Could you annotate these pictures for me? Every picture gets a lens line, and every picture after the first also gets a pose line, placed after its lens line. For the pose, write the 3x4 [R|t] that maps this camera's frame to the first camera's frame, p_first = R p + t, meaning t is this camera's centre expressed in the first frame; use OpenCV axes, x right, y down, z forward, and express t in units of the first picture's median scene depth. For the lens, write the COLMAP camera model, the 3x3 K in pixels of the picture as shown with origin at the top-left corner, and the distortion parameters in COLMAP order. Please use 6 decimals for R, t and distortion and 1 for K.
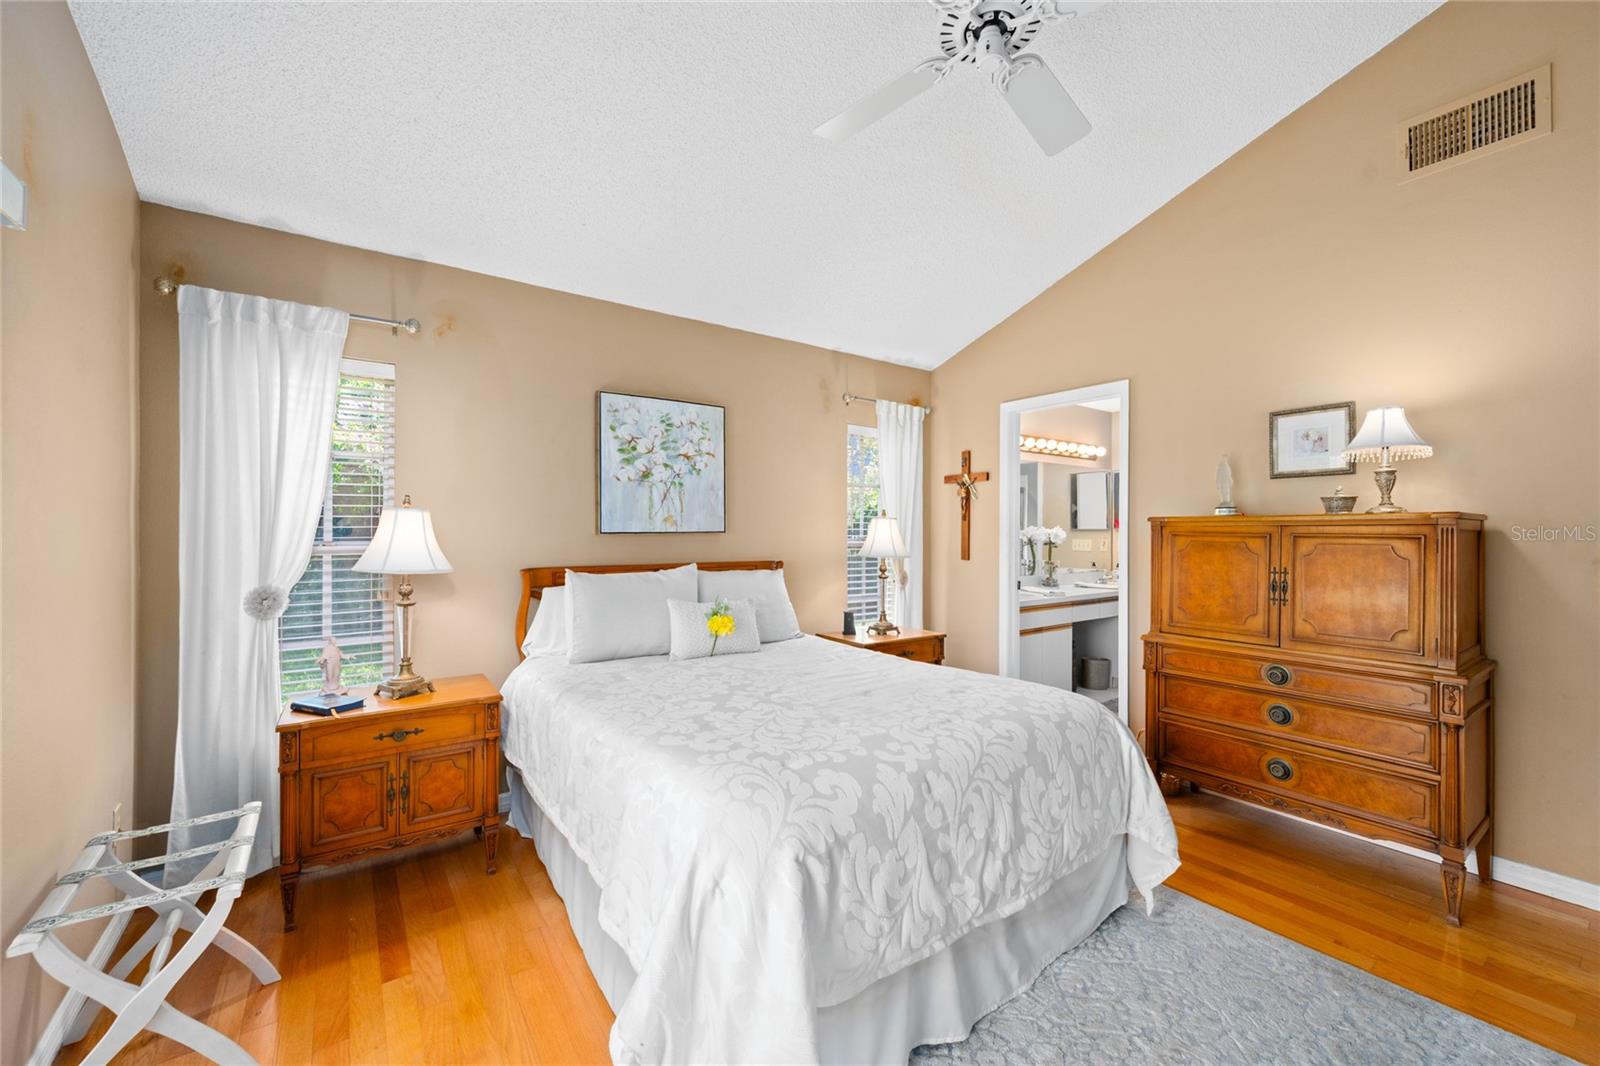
lens RADIAL K [[625.1, 0, 810.7], [0, 625.1, 532.2], [0, 0, 1]] dist [-0.000319, -0.000091]
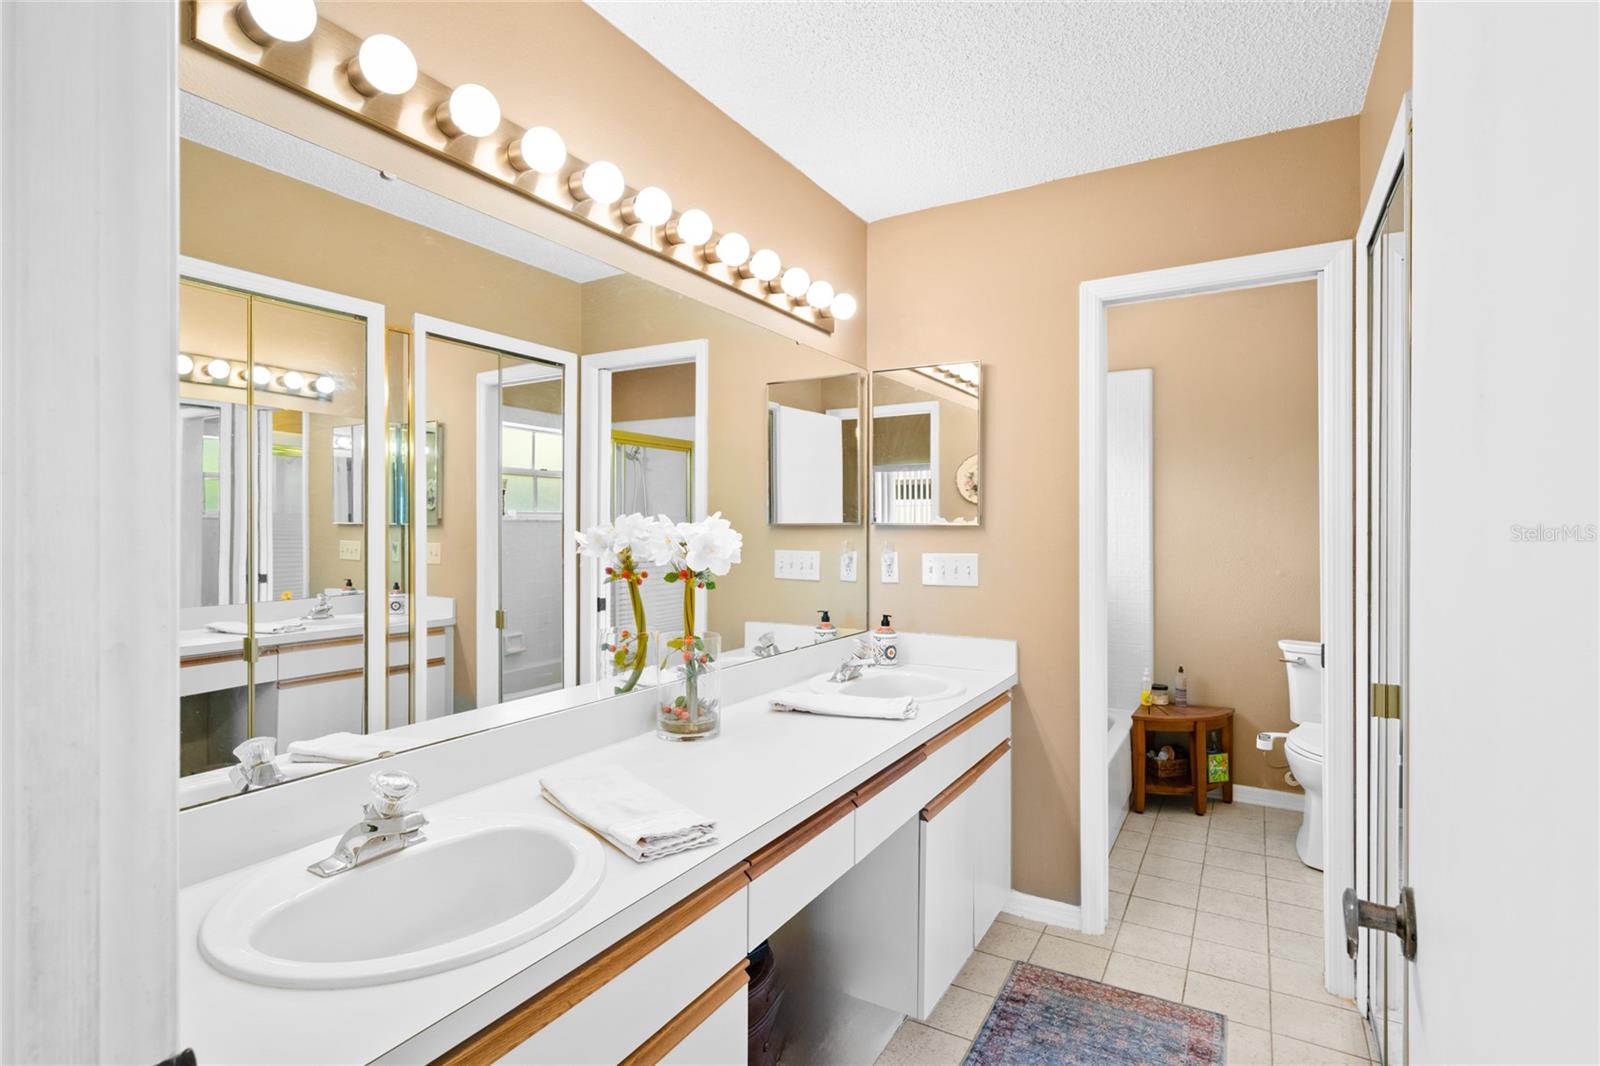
lens RADIAL K [[765.1, 0, 812.7], [0, 765.1, 529.9], [0, 0, 1]] dist [-0.002647, -0.000729]
pose [[0.913263, -0.004455, 0.407347, 0.290042], [0.004259, 0.999990, 0.001386, -0.002497], [-0.407349, 0.000469, 0.913273, 0.654076]]
